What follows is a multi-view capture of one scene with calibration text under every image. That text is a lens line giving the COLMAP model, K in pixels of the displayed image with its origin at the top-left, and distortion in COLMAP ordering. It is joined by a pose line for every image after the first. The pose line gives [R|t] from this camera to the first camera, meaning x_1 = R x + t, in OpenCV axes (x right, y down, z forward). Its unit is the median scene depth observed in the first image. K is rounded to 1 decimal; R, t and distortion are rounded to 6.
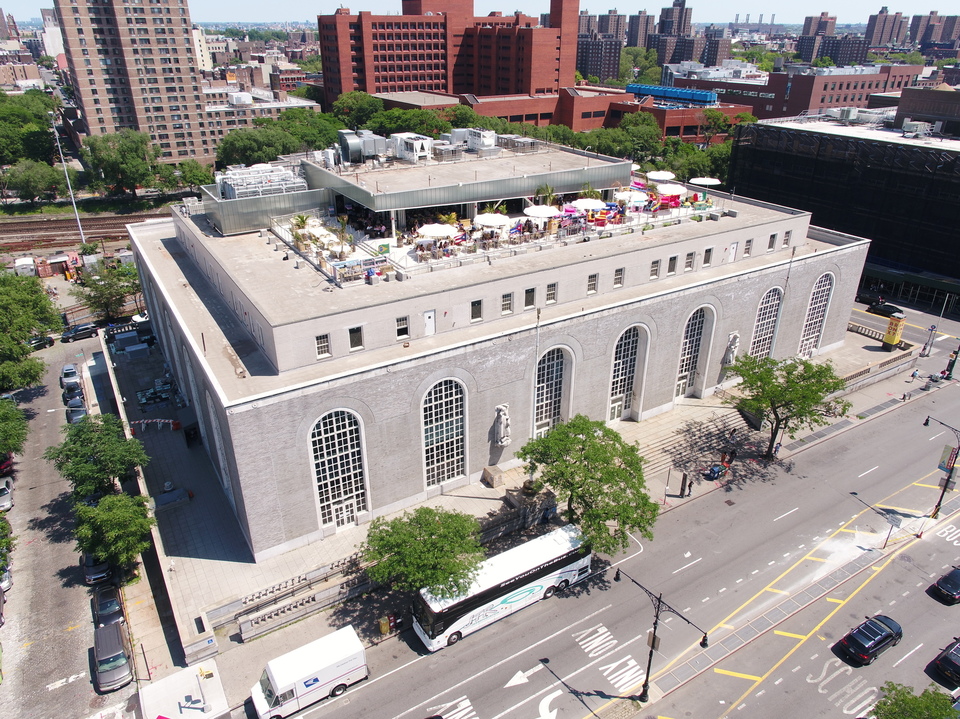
lens RADIAL K [[679.1, 0, 482.8], [0, 679.1, 361.7], [0, 0, 1]] dist [-0.001996, 0.003243]
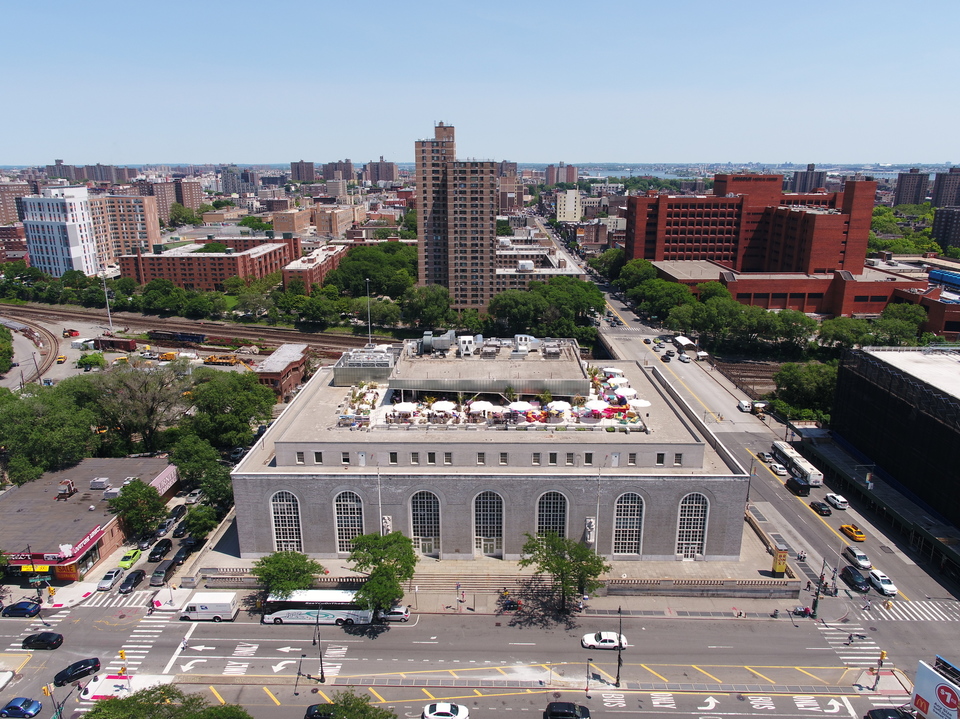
lens RADIAL K [[679.1, 0, 482.5], [0, 679.1, 360.2], [0, 0, 1]] dist [-0.001996, 0.003243]
pose [[0.843570, 0.146164, -0.516745, 0.776813], [-0.236669, 0.964948, -0.113415, -0.130393], [0.482055, 0.217972, 0.848594, -0.298114]]
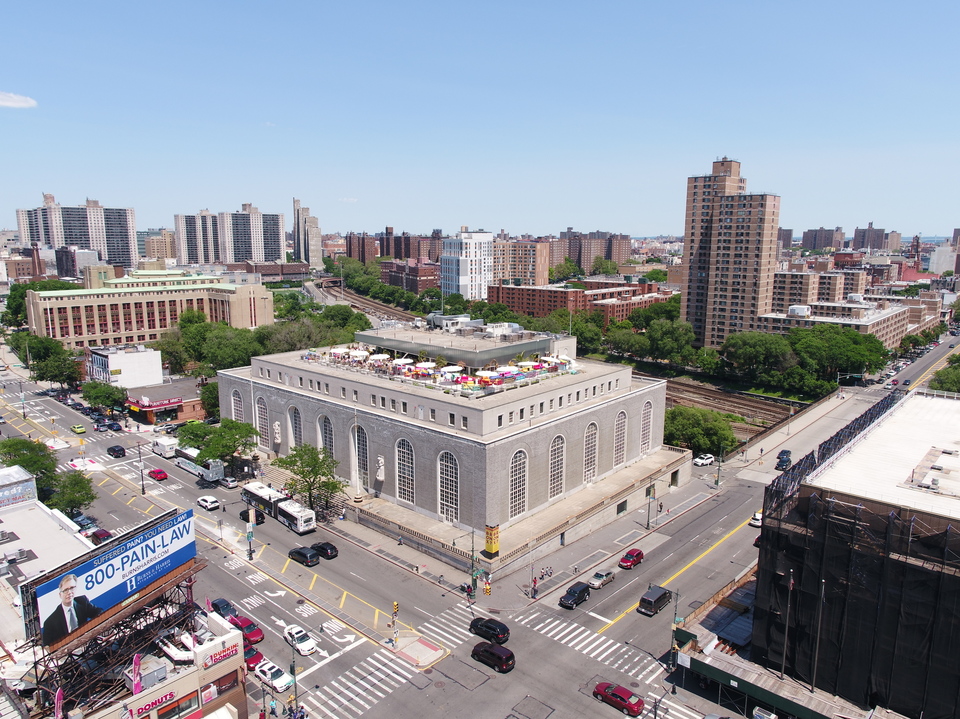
lens RADIAL K [[679.1, 0, 482.2], [0, 679.1, 357.8], [0, 0, 1]] dist [-0.001996, 0.003243]
pose [[0.288513, 0.168469, -0.942538, 1.651153], [-0.430515, 0.902102, 0.029460, -0.345556], [0.855229, 0.397278, 0.332796, 0.563892]]
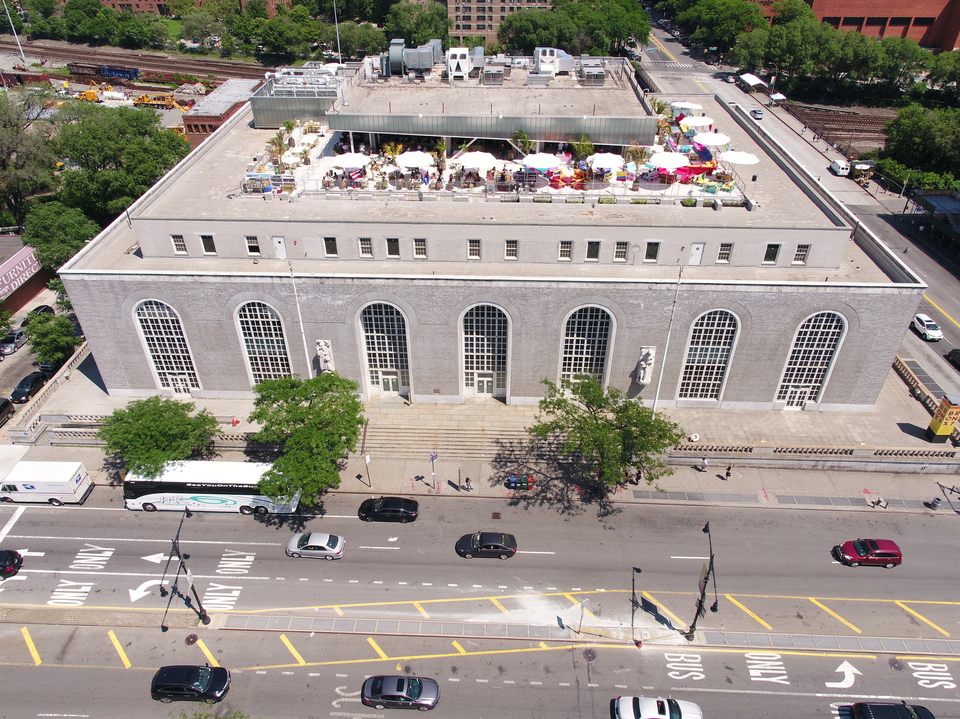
lens RADIAL K [[679.1, 0, 482.9], [0, 679.1, 361.2], [0, 0, 1]] dist [-0.001996, 0.003243]
pose [[0.834281, 0.323098, -0.446747, 0.535197], [-0.246407, 0.943371, 0.222113, -0.150314], [0.493212, -0.075224, 0.866650, 0.152171]]
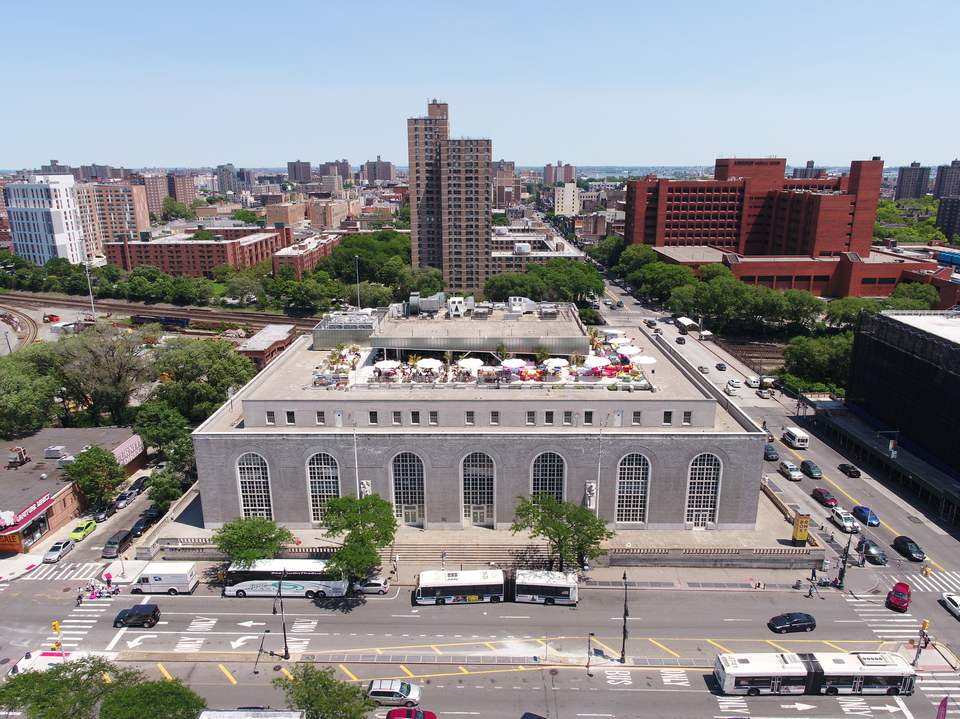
lens RADIAL K [[679.1, 0, 482.4], [0, 679.1, 360.3], [0, 0, 1]] dist [-0.001996, 0.003243]
pose [[0.844845, 0.141474, -0.515967, 0.742729], [-0.233860, 0.965045, -0.118314, -0.058142], [0.481193, 0.220621, 0.848398, -0.167870]]
